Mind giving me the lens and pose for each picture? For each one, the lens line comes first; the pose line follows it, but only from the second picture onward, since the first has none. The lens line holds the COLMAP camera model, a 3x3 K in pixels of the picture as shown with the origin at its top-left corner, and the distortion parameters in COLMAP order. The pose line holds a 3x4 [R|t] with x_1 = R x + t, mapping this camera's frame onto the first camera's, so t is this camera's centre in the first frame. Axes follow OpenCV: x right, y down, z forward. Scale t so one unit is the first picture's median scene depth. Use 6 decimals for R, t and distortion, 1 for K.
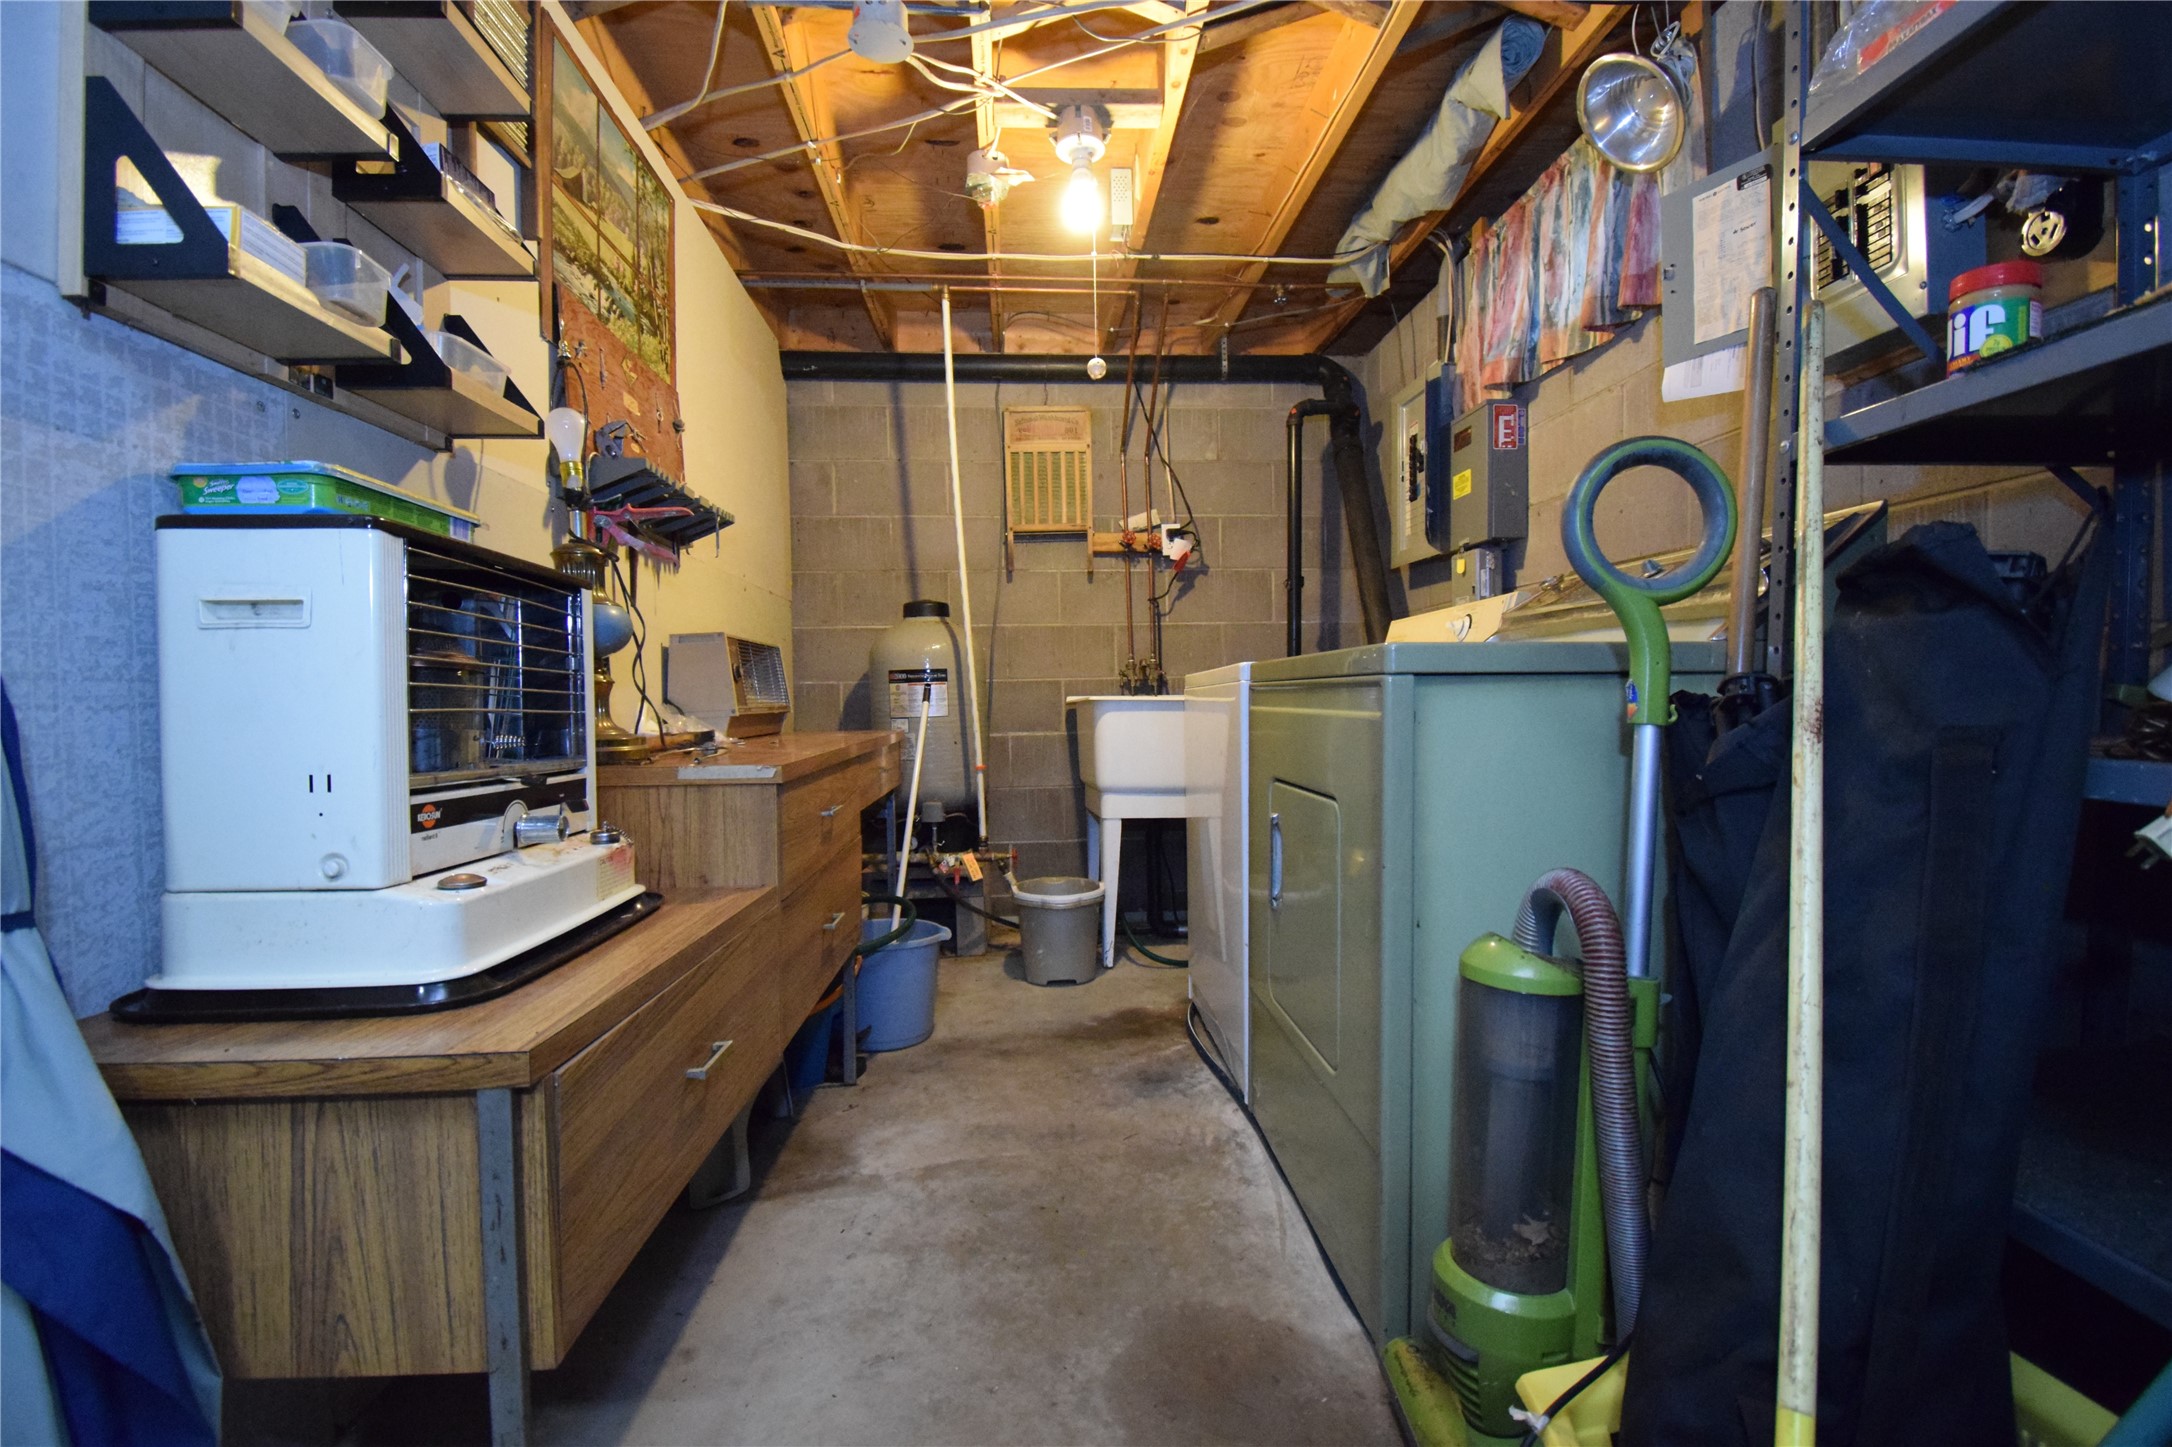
lens RADIAL K [[969.9, 0, 1086.0], [0, 969.9, 731.4], [0, 0, 1]] dist [0.023214, -0.027357]
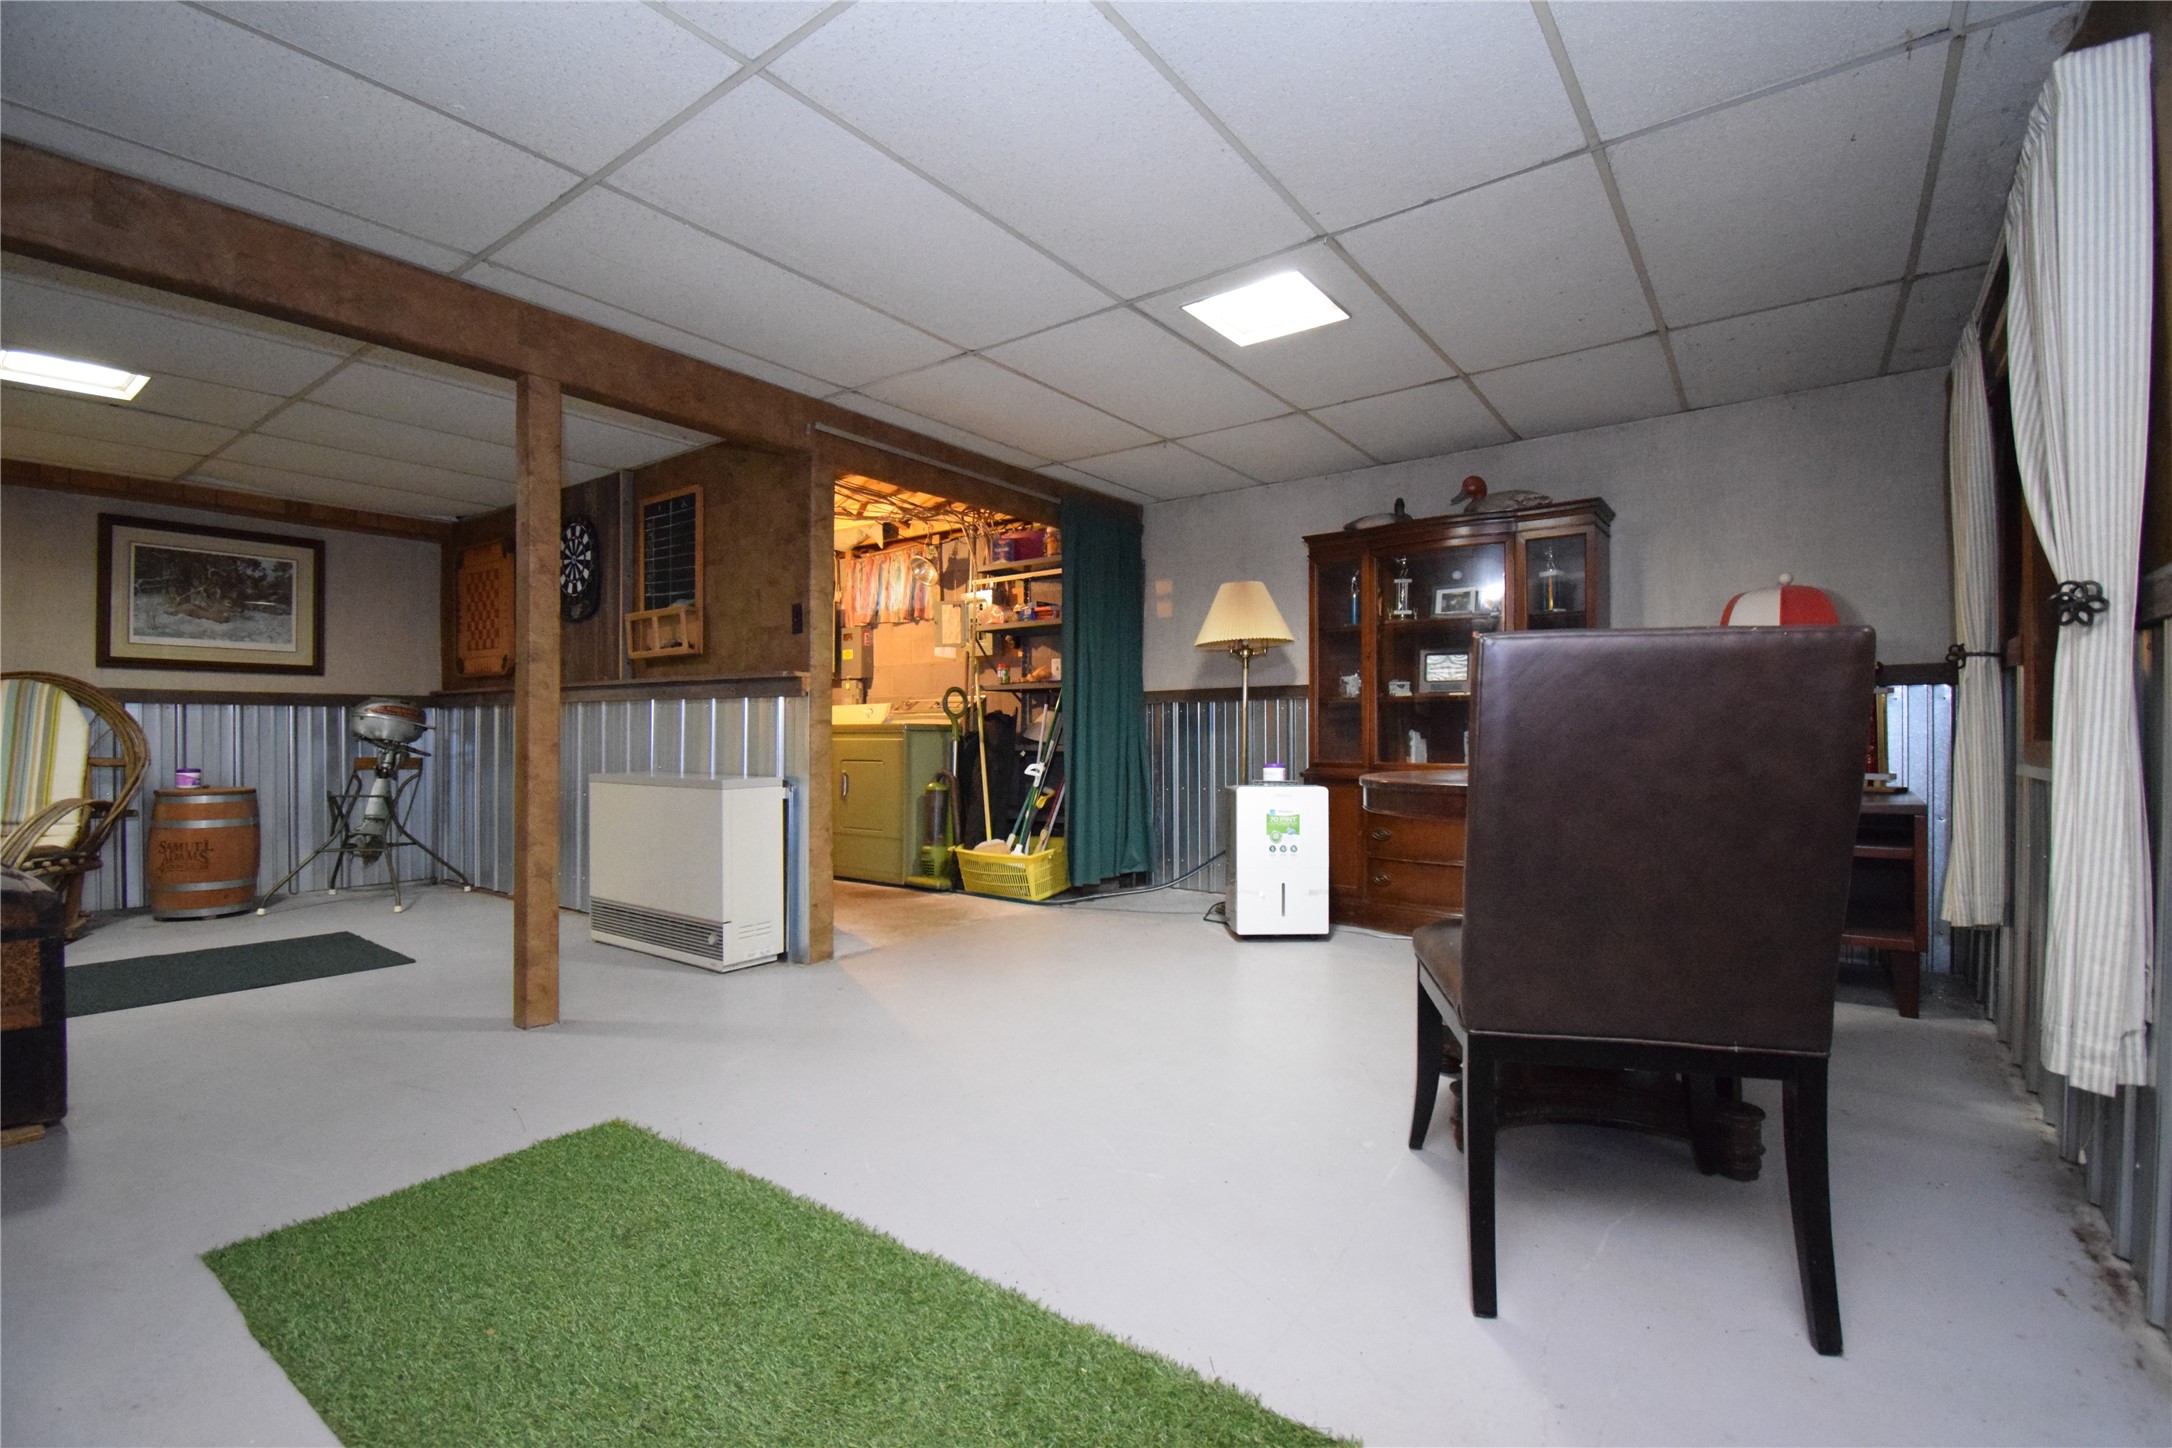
lens RADIAL K [[969.9, 0, 1086.0], [0, 969.9, 731.9], [0, 0, 1]] dist [0.023214, -0.027357]
pose [[0.657213, 0.026913, 0.753225, -1.497156], [0.008133, 0.999051, -0.042793, 0.090006], [-0.753661, 0.034250, 0.656370, -1.532740]]
